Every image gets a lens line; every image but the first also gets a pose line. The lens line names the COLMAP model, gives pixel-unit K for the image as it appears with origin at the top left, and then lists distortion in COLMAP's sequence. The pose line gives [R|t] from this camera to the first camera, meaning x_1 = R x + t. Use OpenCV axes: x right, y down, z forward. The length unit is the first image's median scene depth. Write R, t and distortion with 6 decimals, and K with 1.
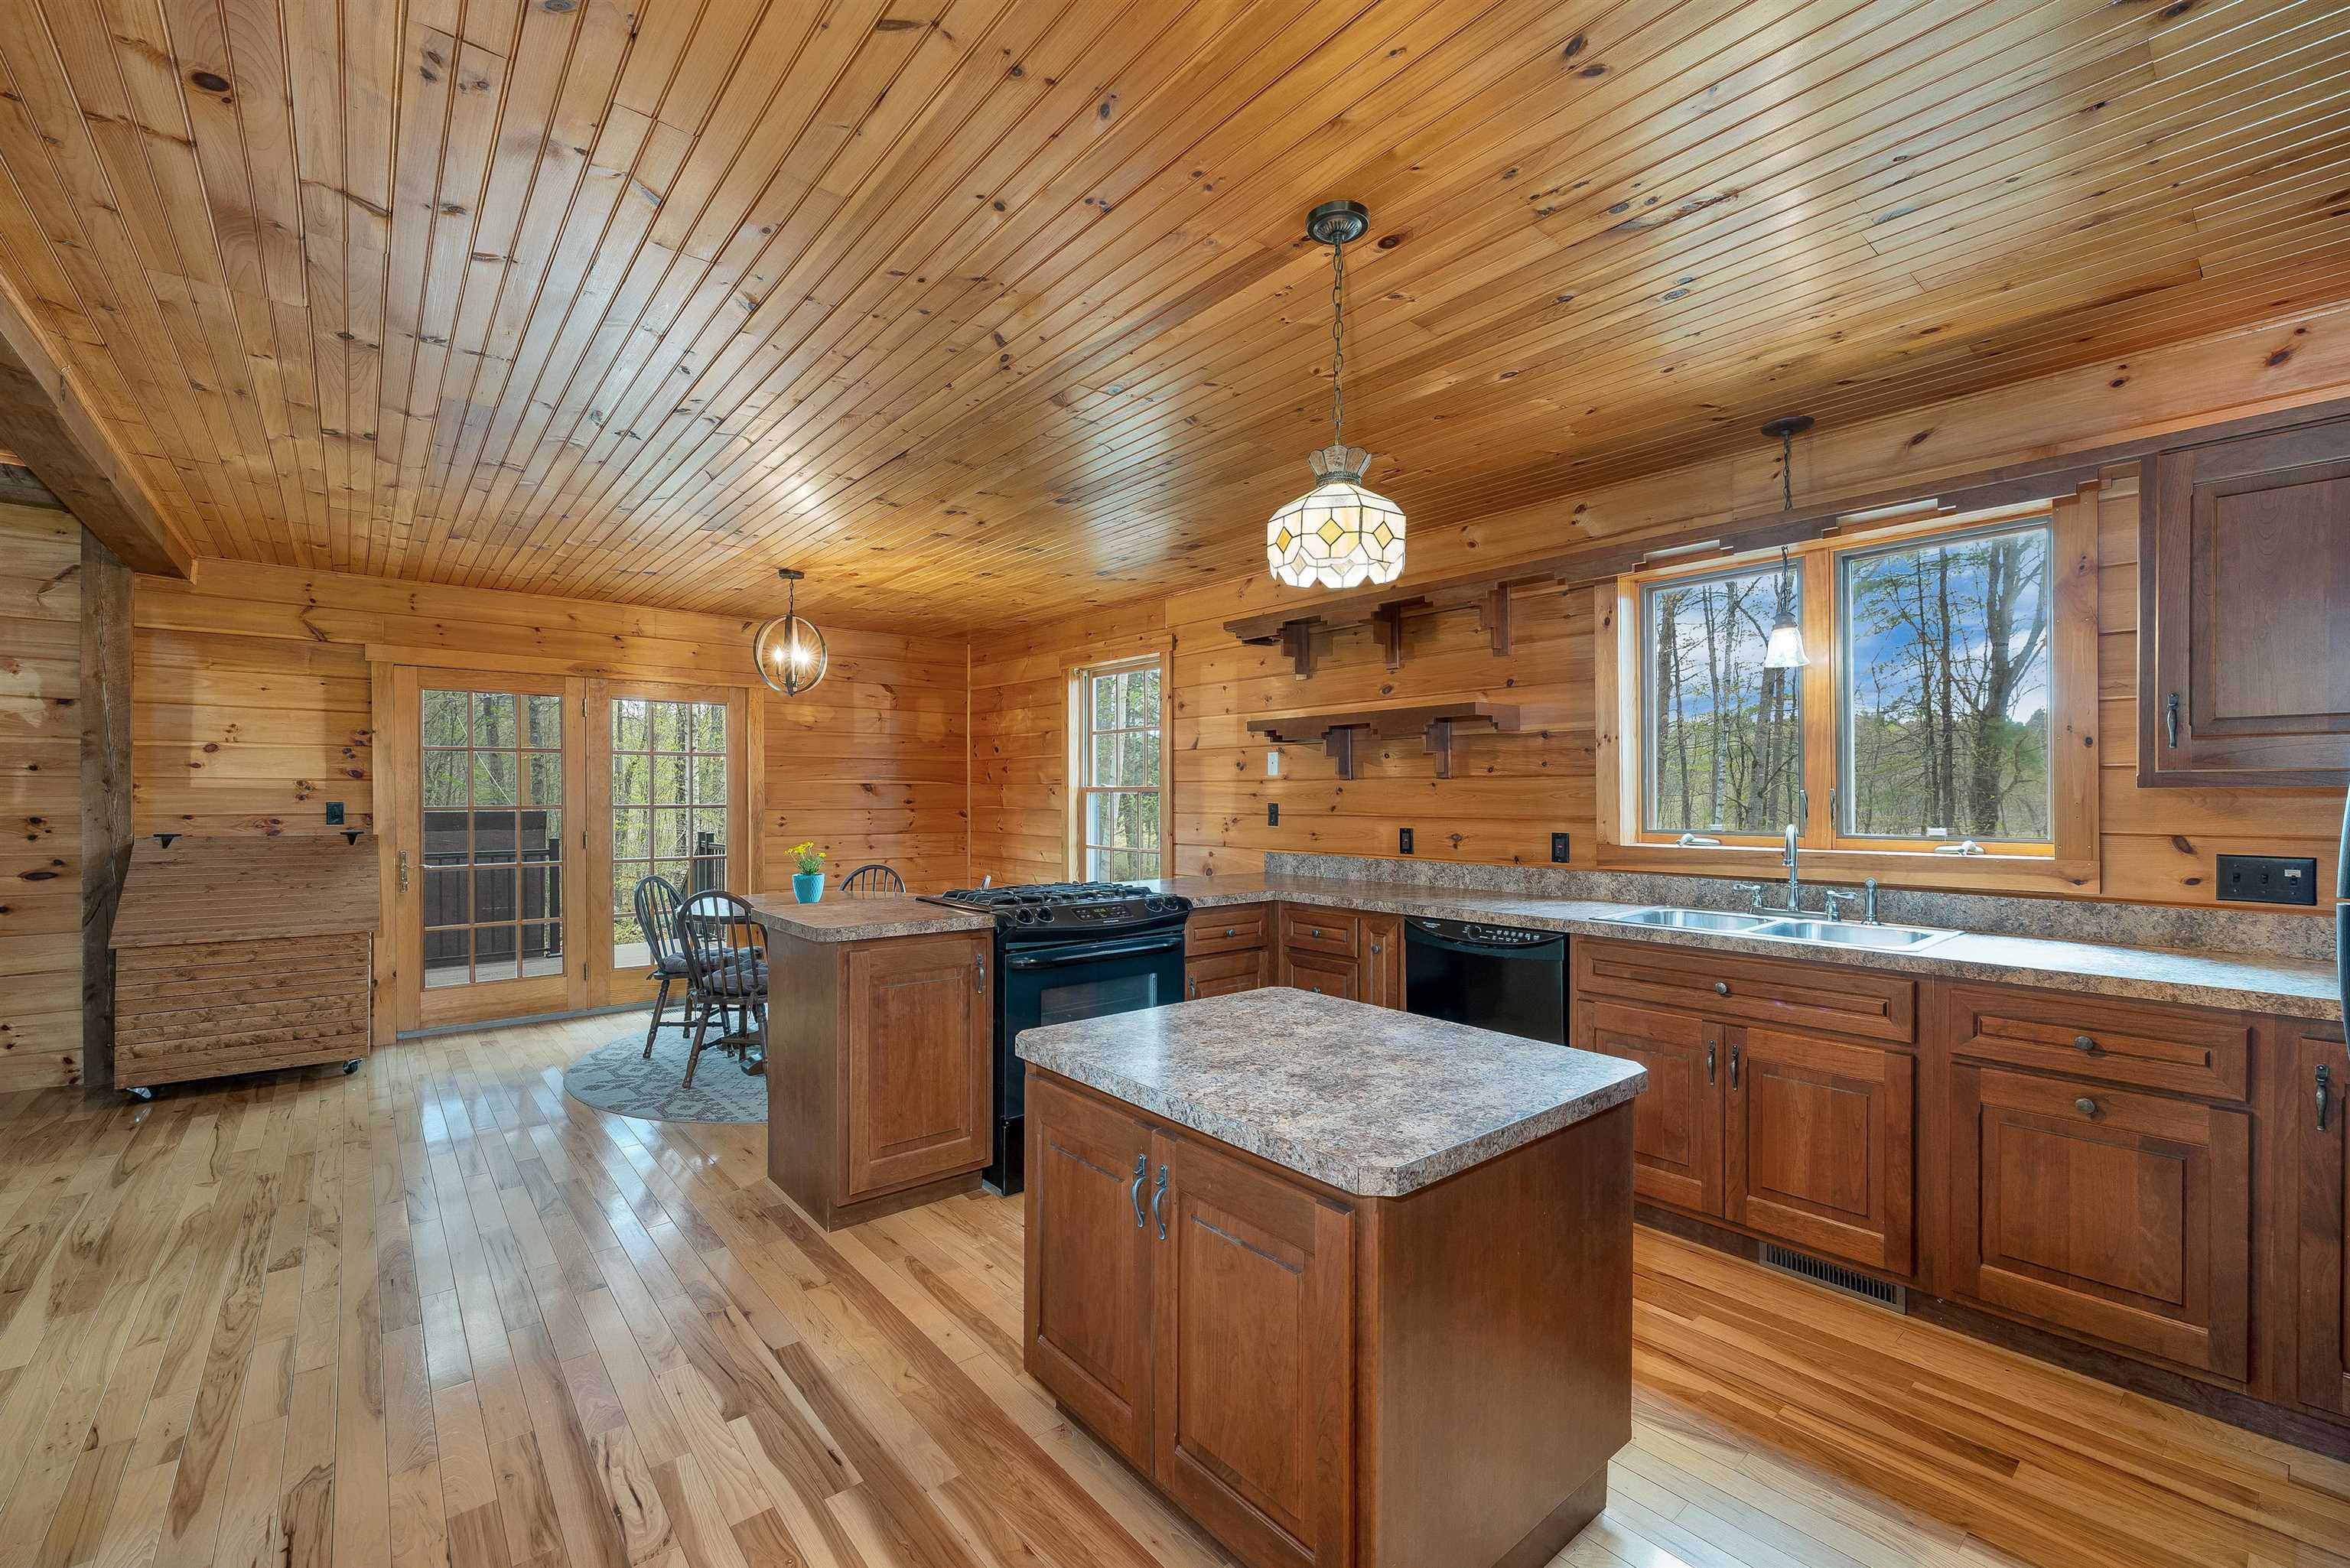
lens RADIAL K [[973.6, 0, 1183.9], [0, 973.6, 798.3], [0, 0, 1]] dist [0.000949, 0.000034]
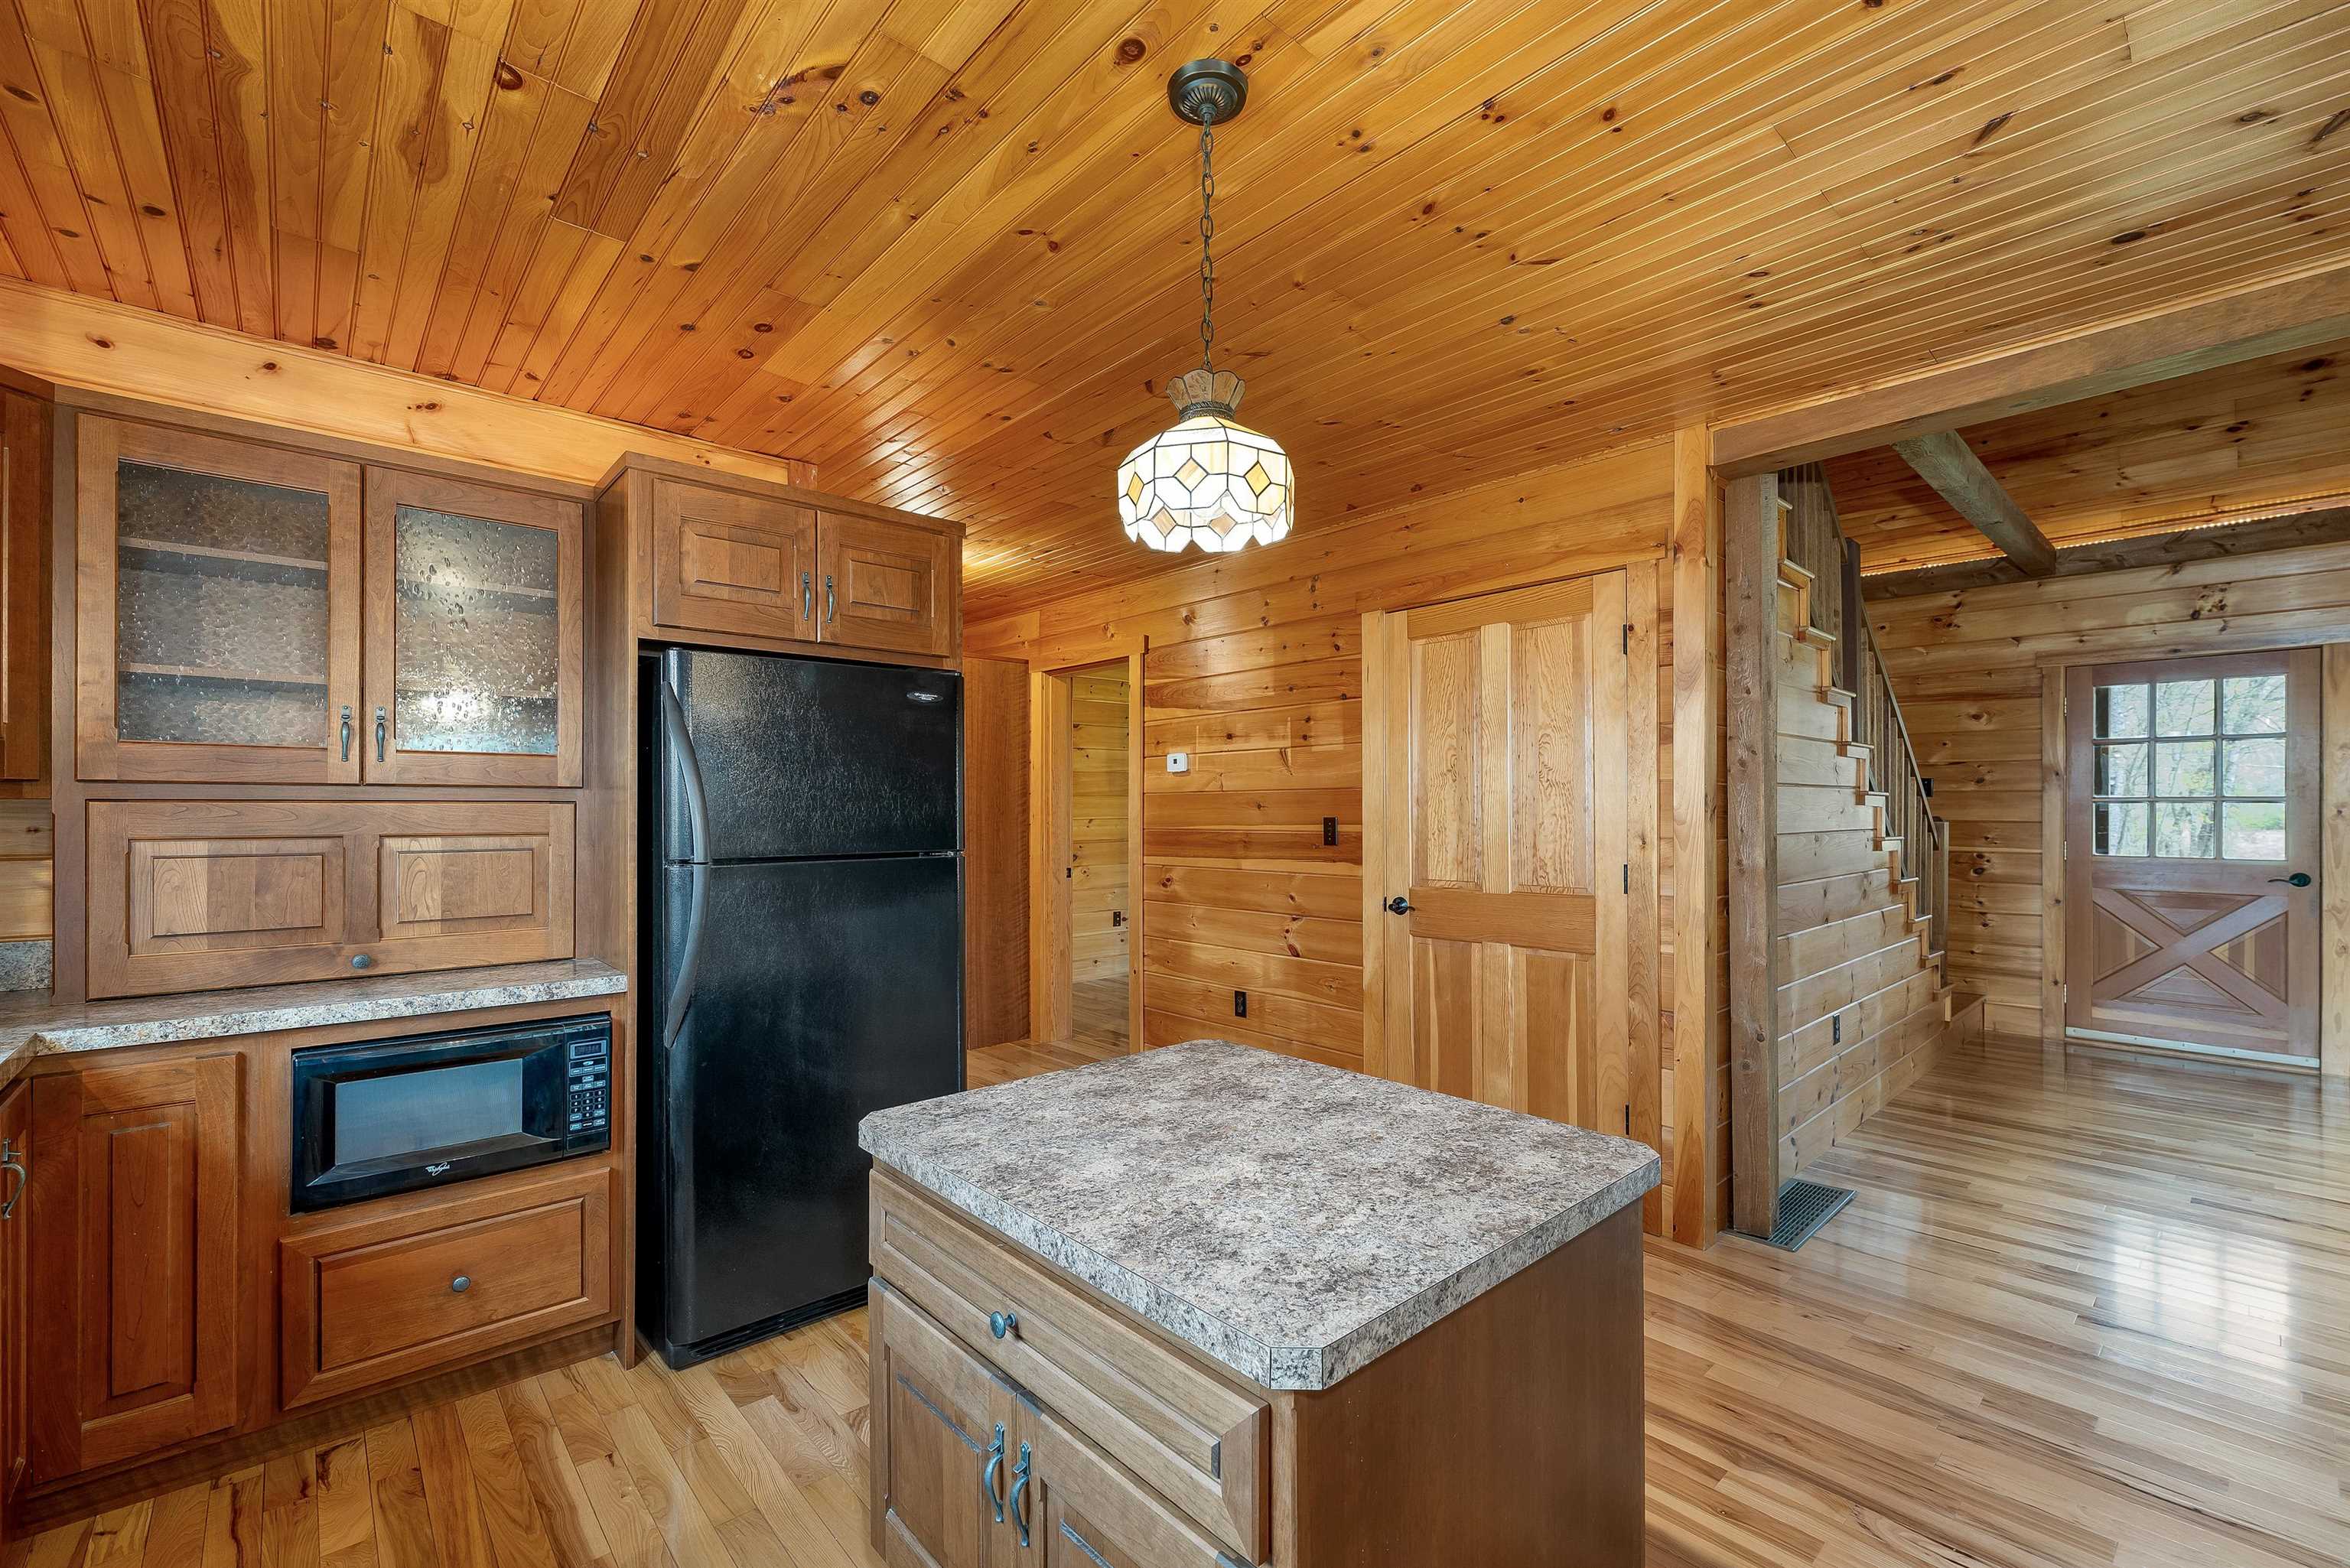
lens RADIAL K [[985.1, 0, 1180.5], [0, 985.1, 802.6], [0, 0, 1]] dist [0.001207, -0.000505]
pose [[-0.999681, -0.000650, -0.025251, 0.098628], [-0.000669, 0.999999, 0.000762, -0.004233], [0.025251, 0.000779, -0.999681, 0.894109]]
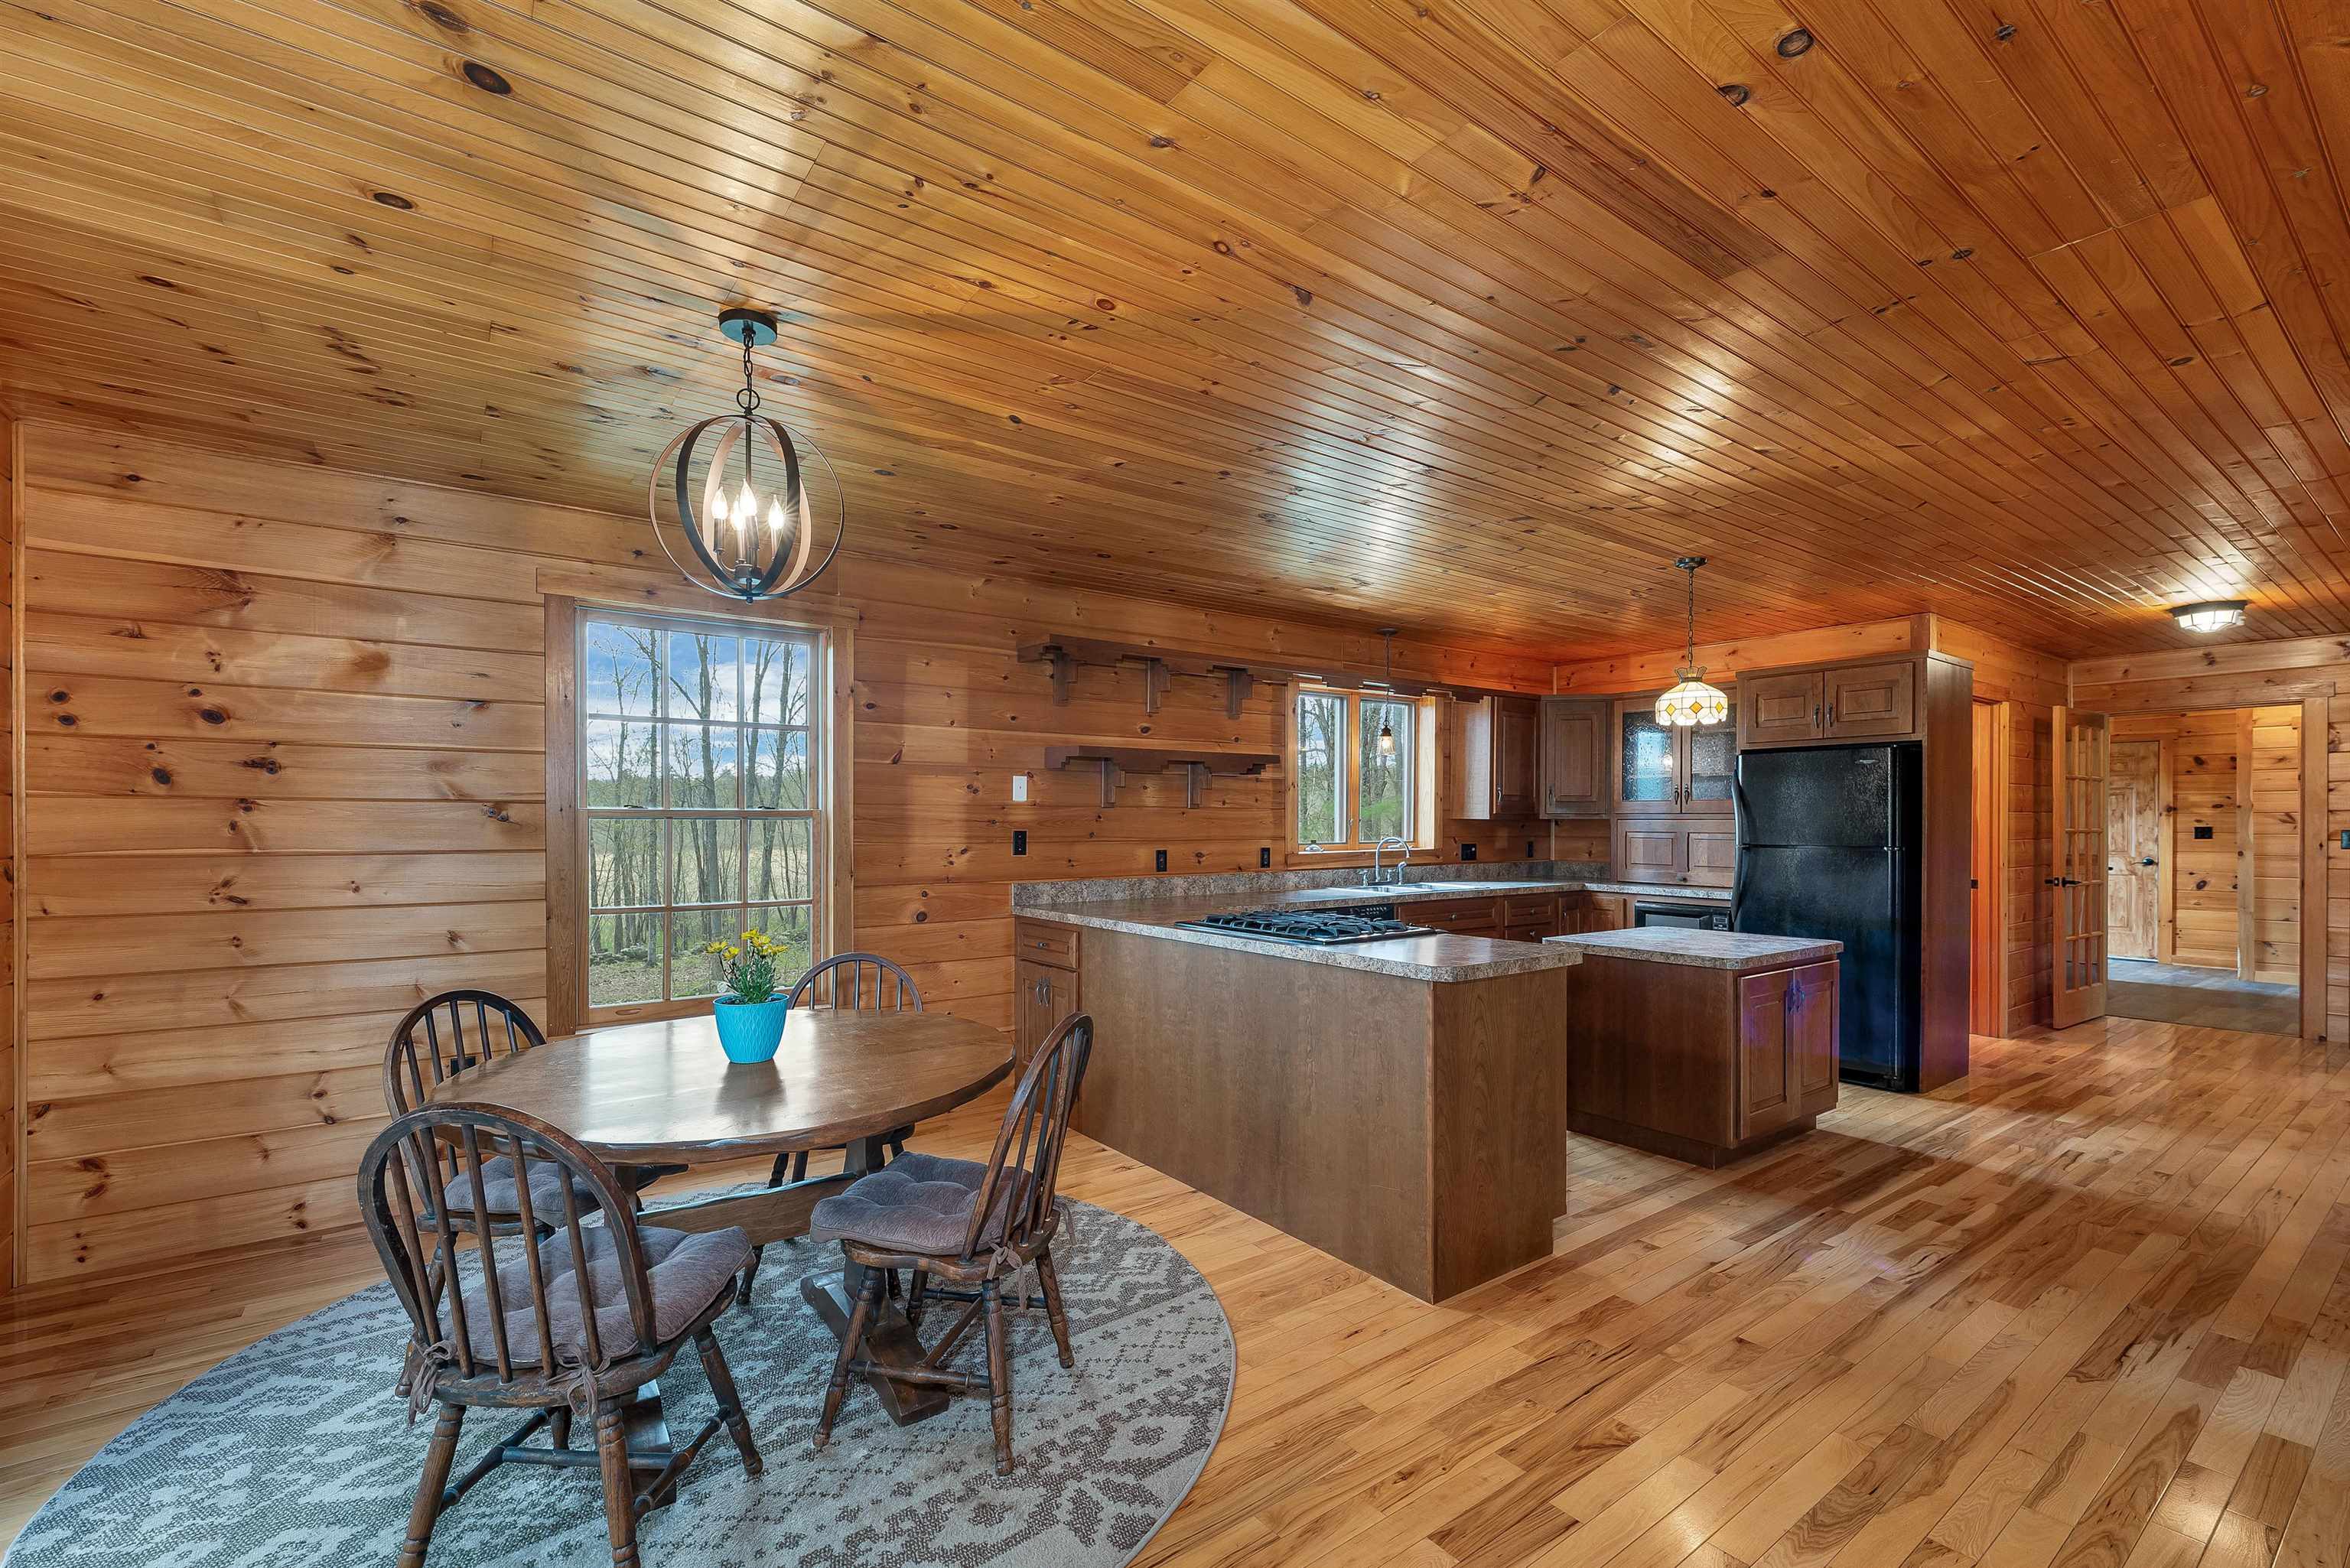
lens RADIAL K [[1001.0, 0, 1171.3], [0, 1001.0, 822.1], [0, 0, 1]] dist [0.003323, -0.000269]
pose [[0.073221, -0.002556, 0.997312, -1.079385], [0.002576, 0.999994, 0.002373, -0.006068], [-0.997312, 0.002395, 0.073227, 0.990897]]
